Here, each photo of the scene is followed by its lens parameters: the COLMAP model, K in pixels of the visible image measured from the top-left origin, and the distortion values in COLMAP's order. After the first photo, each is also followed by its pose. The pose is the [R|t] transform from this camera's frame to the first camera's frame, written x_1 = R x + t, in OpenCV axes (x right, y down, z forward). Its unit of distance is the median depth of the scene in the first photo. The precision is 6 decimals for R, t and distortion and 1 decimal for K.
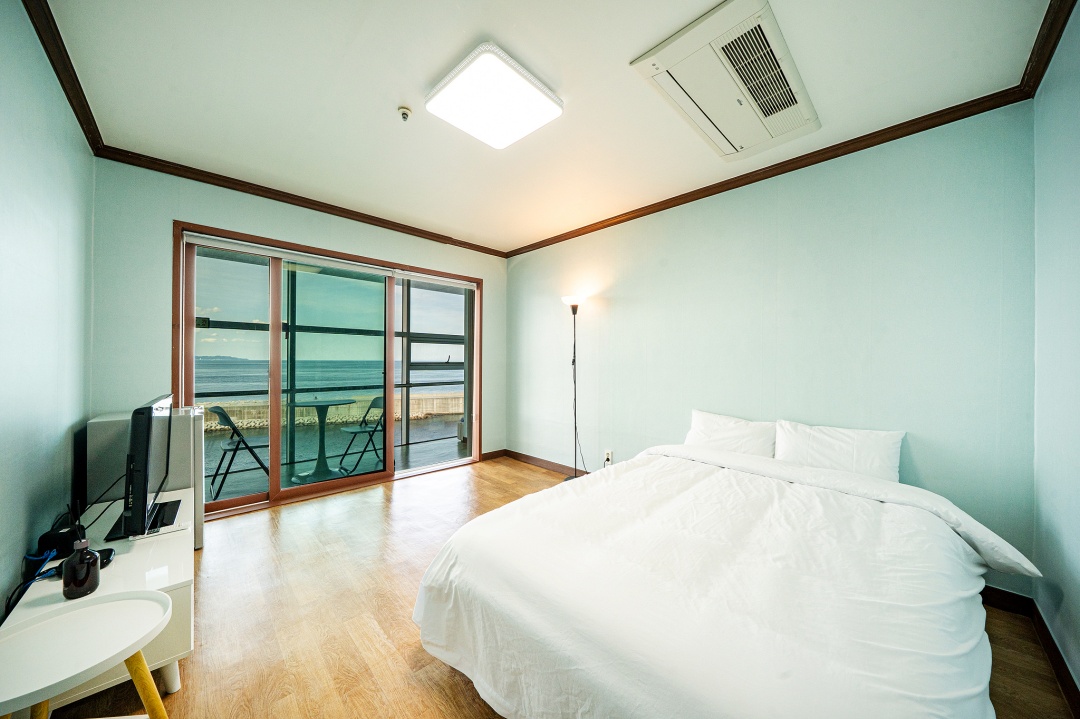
lens RADIAL K [[373.1, 0, 540.6], [0, 373.1, 360.5], [0, 0, 1]] dist [-0.001645, -0.000053]
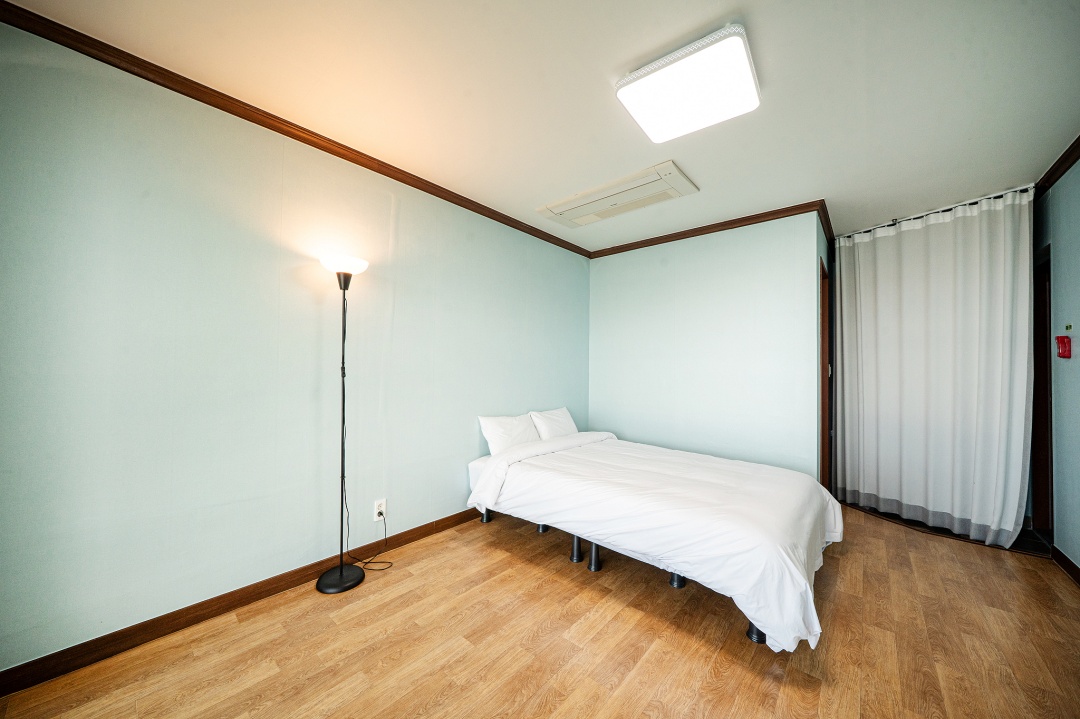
lens RADIAL K [[373.1, 0, 540.7], [0, 373.1, 365.1], [0, 0, 1]] dist [-0.001645, -0.000053]
pose [[-0.076434, 0.004265, 0.997066, -0.509448], [-0.010722, 0.999930, -0.005100, -0.004534], [-0.997017, -0.011080, -0.076383, 0.747510]]
